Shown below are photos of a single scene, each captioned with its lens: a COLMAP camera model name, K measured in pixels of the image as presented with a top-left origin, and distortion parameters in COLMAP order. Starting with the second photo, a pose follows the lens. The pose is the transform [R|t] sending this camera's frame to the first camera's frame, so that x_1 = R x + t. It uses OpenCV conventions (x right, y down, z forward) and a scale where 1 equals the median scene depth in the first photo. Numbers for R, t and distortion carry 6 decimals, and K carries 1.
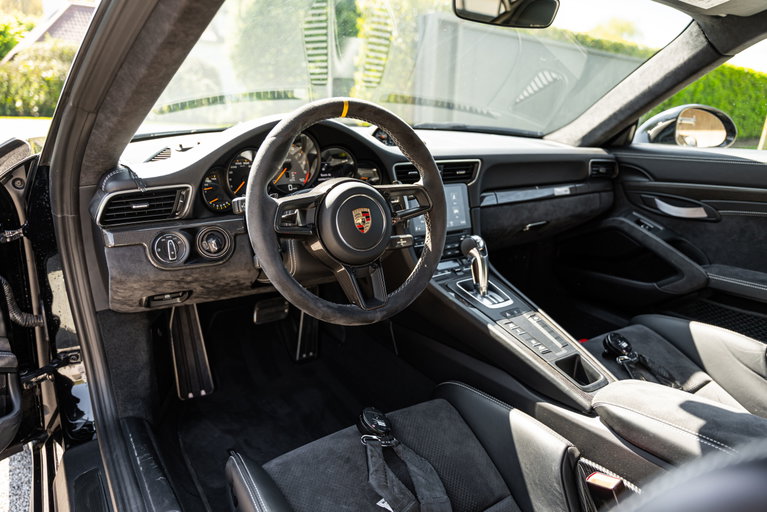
lens RADIAL K [[550.9, 0, 383.5], [0, 550.9, 256.0], [0, 0, 1]] dist [-0.011982, -0.002032]
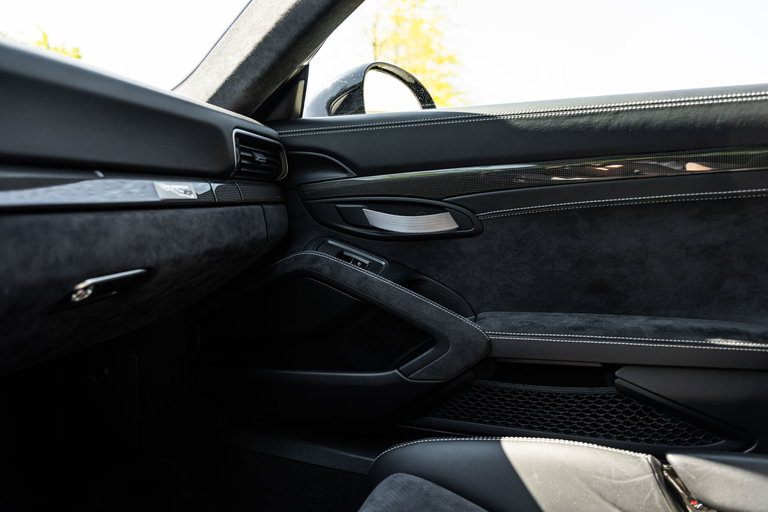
lens RADIAL K [[555.8, 0, 384.0], [0, 555.8, 256.0], [0, 0, 1]] dist [0.049431, 0.000117]
pose [[0.804102, -0.093477, 0.587097, 0.197031], [0.184560, 0.978017, -0.097060, -0.004498], [-0.565118, 0.186401, 0.803677, 0.580783]]
